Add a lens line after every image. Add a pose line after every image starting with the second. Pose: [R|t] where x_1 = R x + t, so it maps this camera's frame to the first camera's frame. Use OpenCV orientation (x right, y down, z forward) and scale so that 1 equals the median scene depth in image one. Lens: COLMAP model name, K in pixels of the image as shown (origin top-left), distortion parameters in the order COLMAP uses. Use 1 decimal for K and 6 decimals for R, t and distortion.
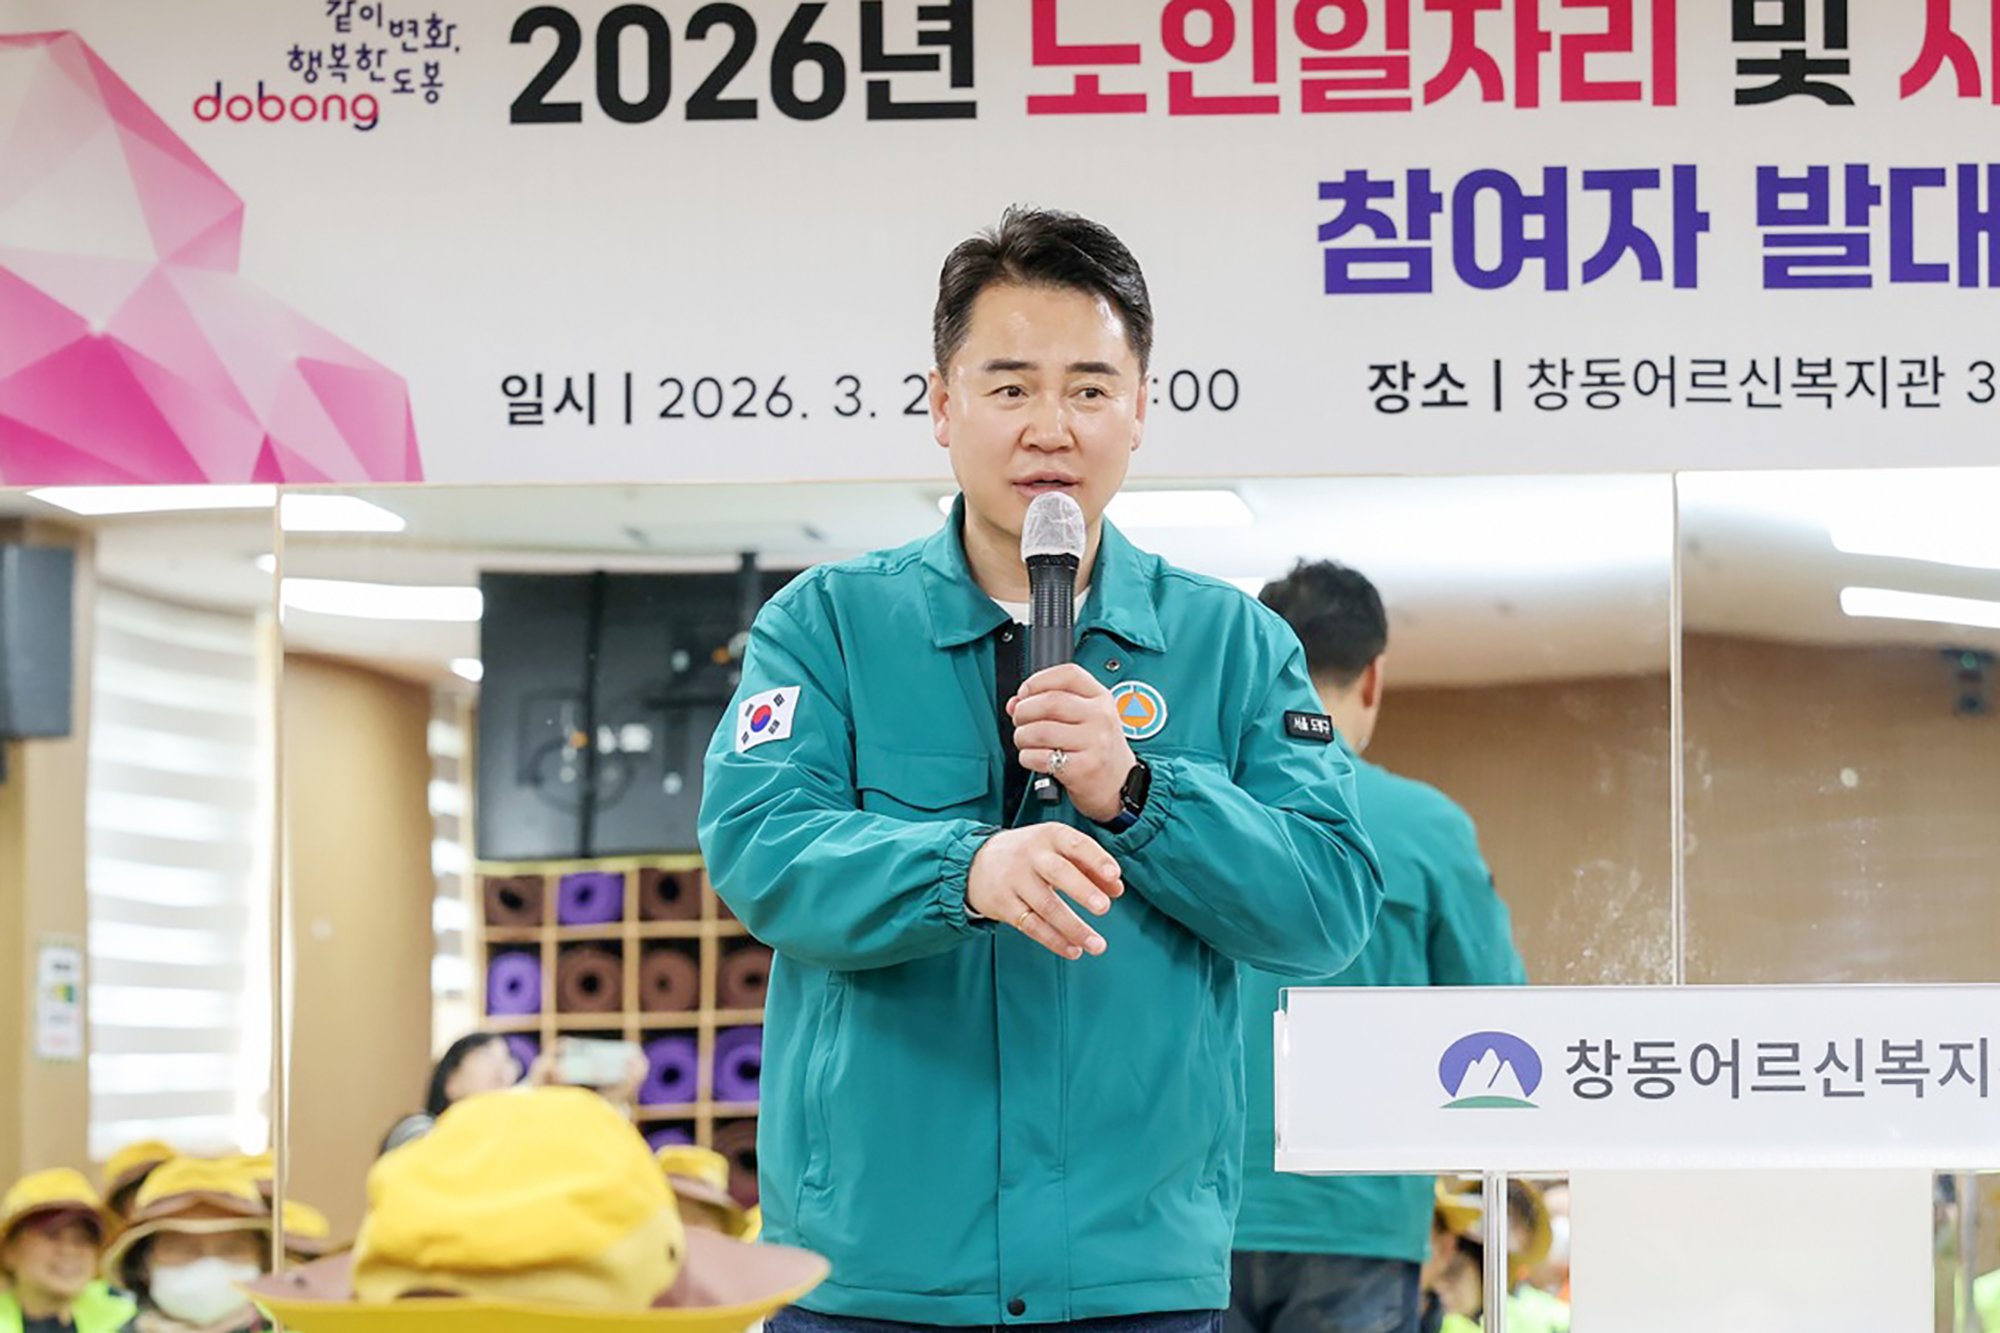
lens RADIAL K [[9312.0, 0, 1000.0], [0, 9312.0, 666.5], [0, 0, 1]] dist [-0.261960, 3.431807]
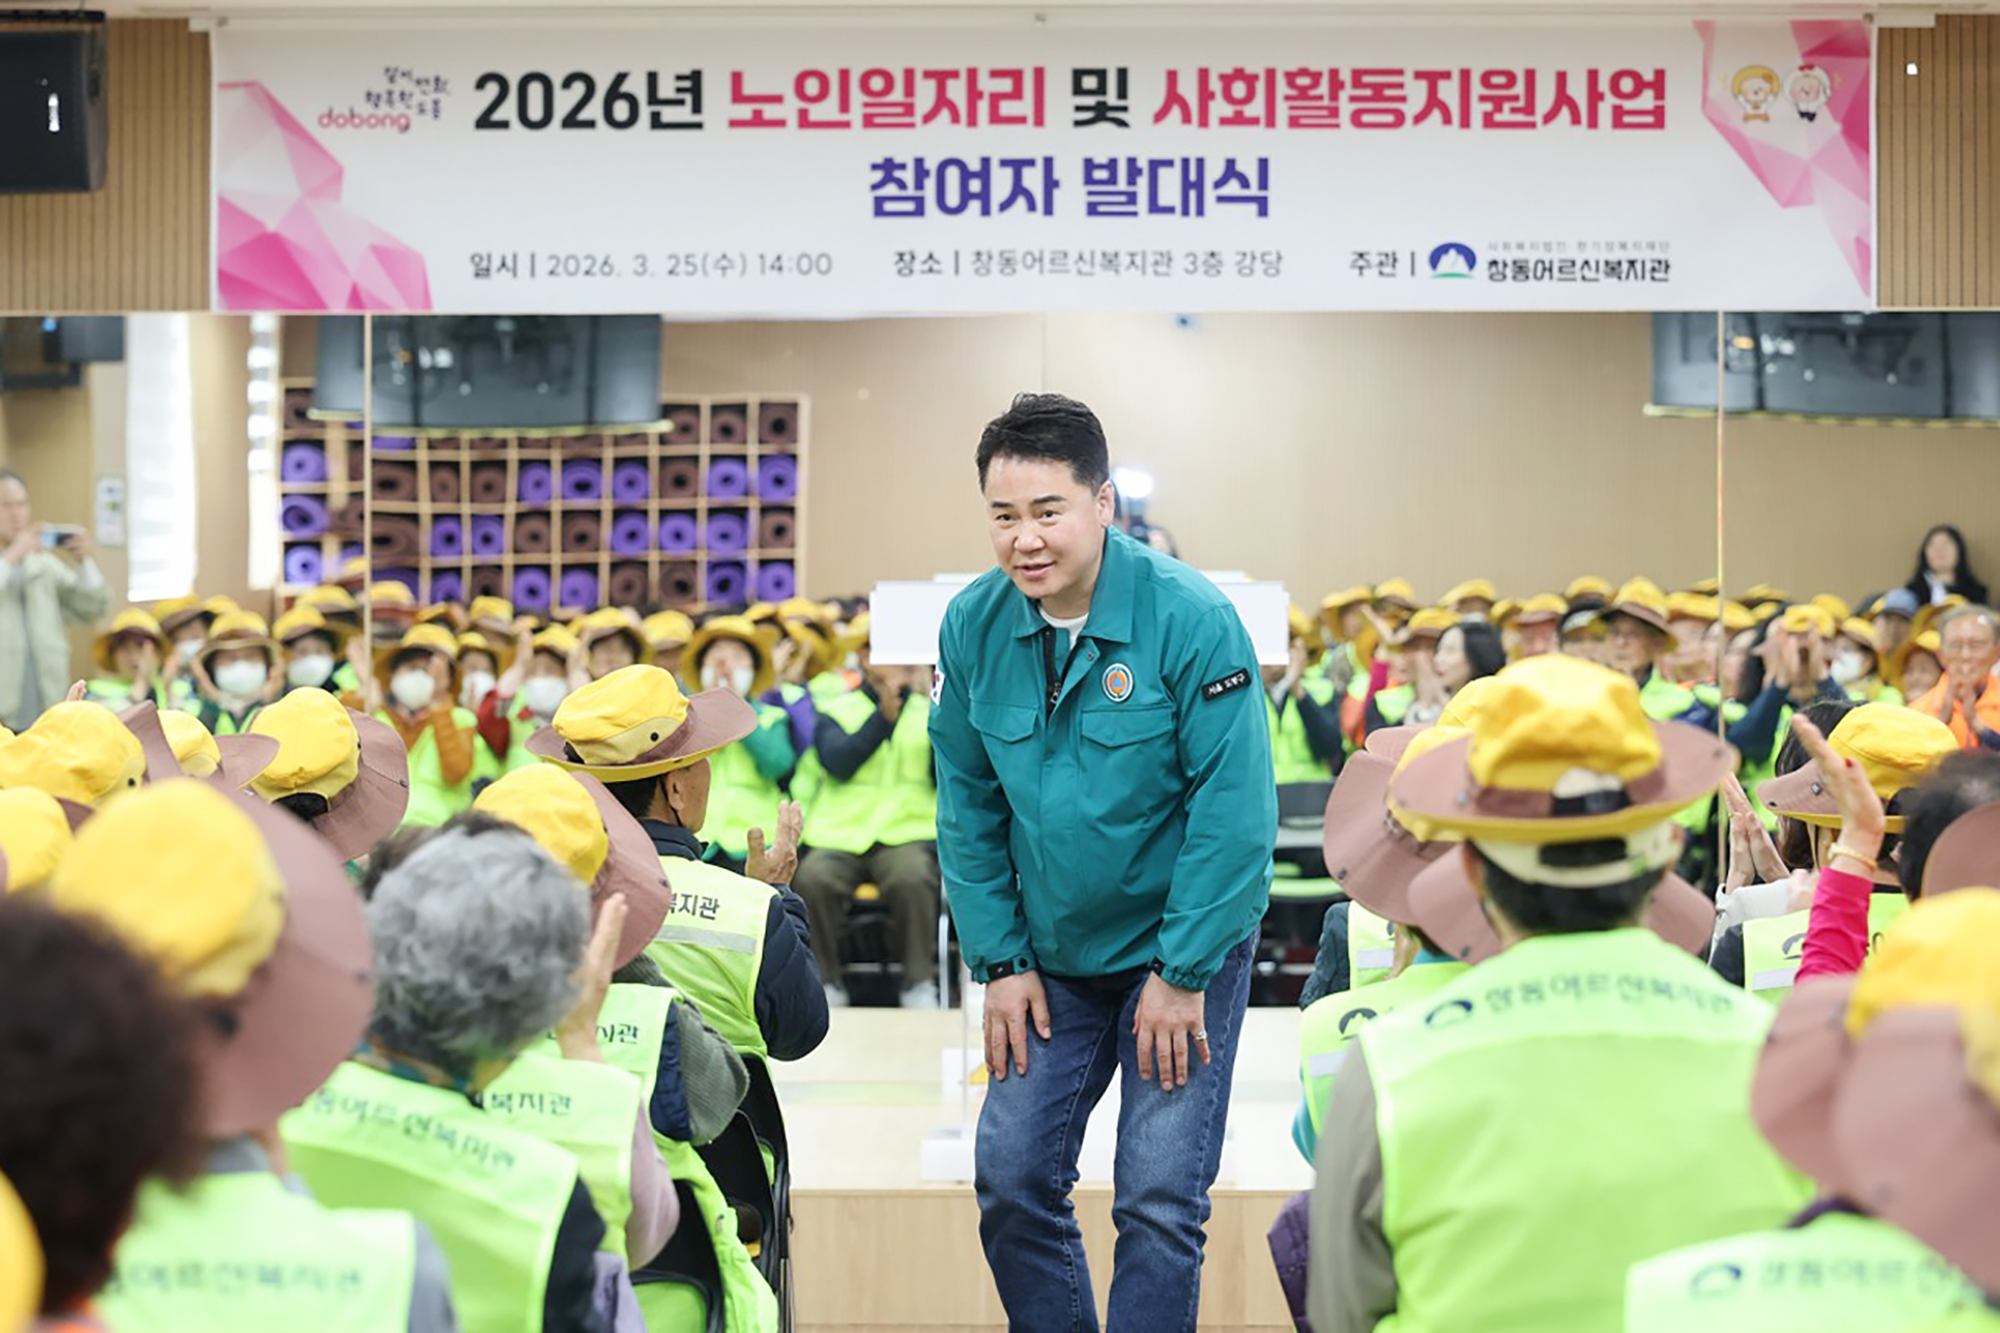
lens RADIAL K [[6438.6, 0, 1000.0], [0, 6438.6, 666.5], [0, 0, 1]] dist [-0.191237, 0.276281]
pose [[0.997415, 0.001652, 0.071843, -0.039123], [-0.006870, 0.997349, 0.072448, -0.044233], [-0.071533, -0.072754, 0.994781, -0.424099]]
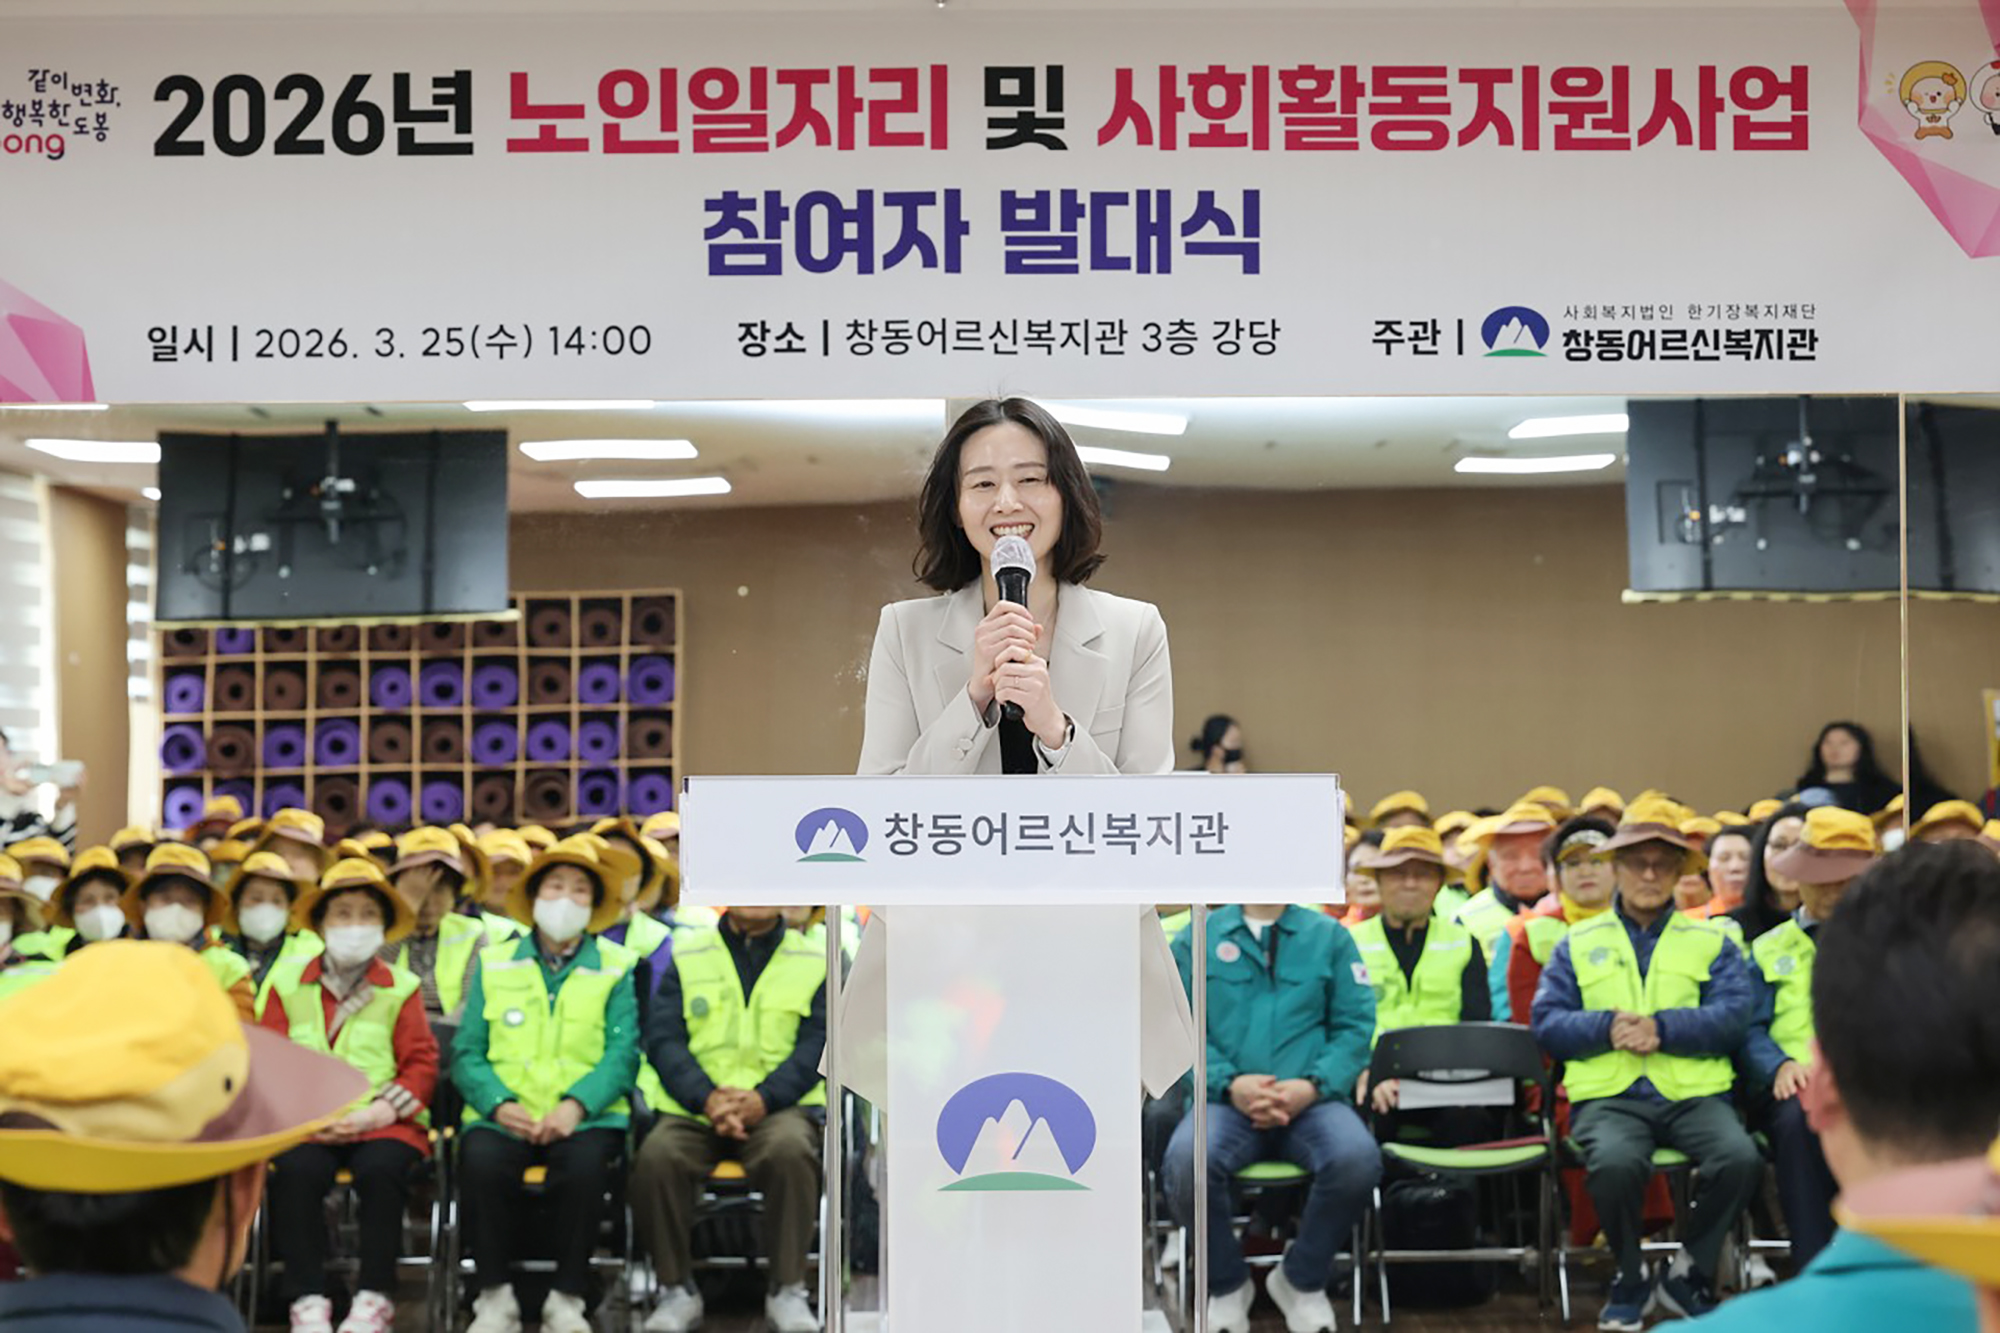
lens RADIAL K [[5532.7, 0, 1037.4], [0, 5532.7, 663.6], [0, 0, 1]] dist [-0.135888, 0.225508]
pose [[0.995240, 0.000526, 0.097448, 0.001336], [-0.003954, 0.999380, 0.034989, -0.009309], [-0.097370, -0.035208, 0.994625, 0.119849]]
